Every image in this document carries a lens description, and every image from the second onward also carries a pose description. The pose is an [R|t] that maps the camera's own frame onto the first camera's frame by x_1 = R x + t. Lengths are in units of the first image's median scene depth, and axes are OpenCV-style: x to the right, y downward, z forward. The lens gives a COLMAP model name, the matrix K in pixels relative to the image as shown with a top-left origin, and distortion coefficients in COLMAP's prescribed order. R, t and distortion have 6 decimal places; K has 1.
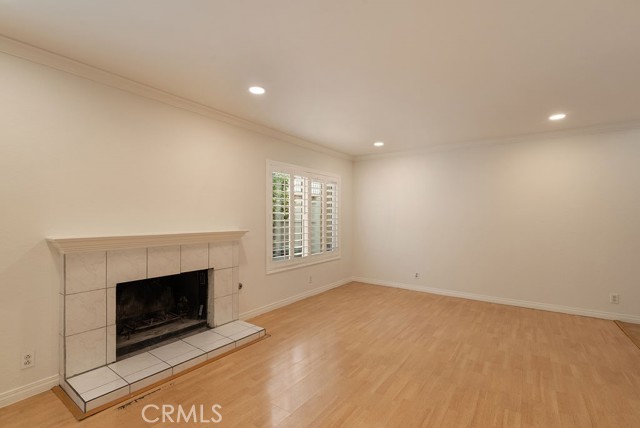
lens RADIAL K [[296.3, 0, 321.3], [0, 296.3, 216.2], [0, 0, 1]] dist [0.002557, 0.000486]
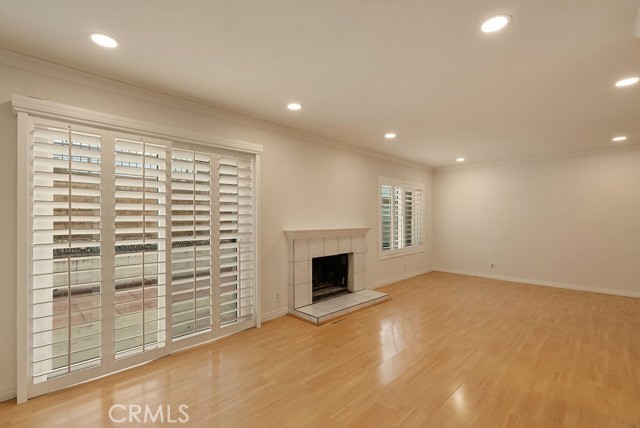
lens RADIAL K [[296.3, 0, 320.6], [0, 296.3, 217.8], [0, 0, 1]] dist [0.002557, 0.000486]
pose [[0.986989, -0.003409, -0.160754, -0.281331], [0.003927, 0.999988, 0.002903, -0.004617], [0.160742, -0.003496, 0.986990, -0.494829]]
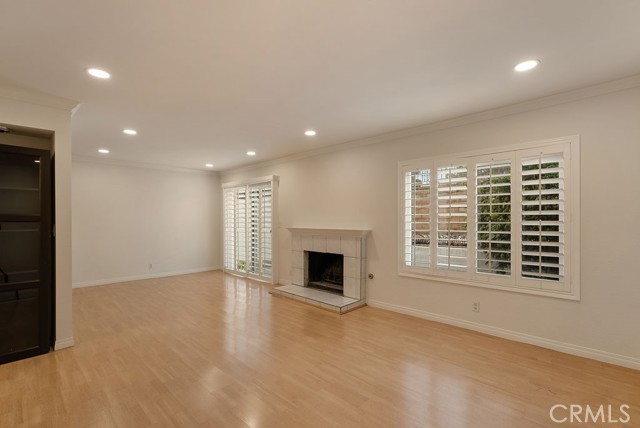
lens RADIAL K [[296.3, 0, 320.8], [0, 296.3, 216.2], [0, 0, 1]] dist [0.002557, 0.000486]
pose [[-0.159939, -0.010010, -0.987076, 1.060948], [0.006381, 0.999917, -0.011175, 0.004158], [0.987106, -0.008086, -0.159861, 1.102118]]
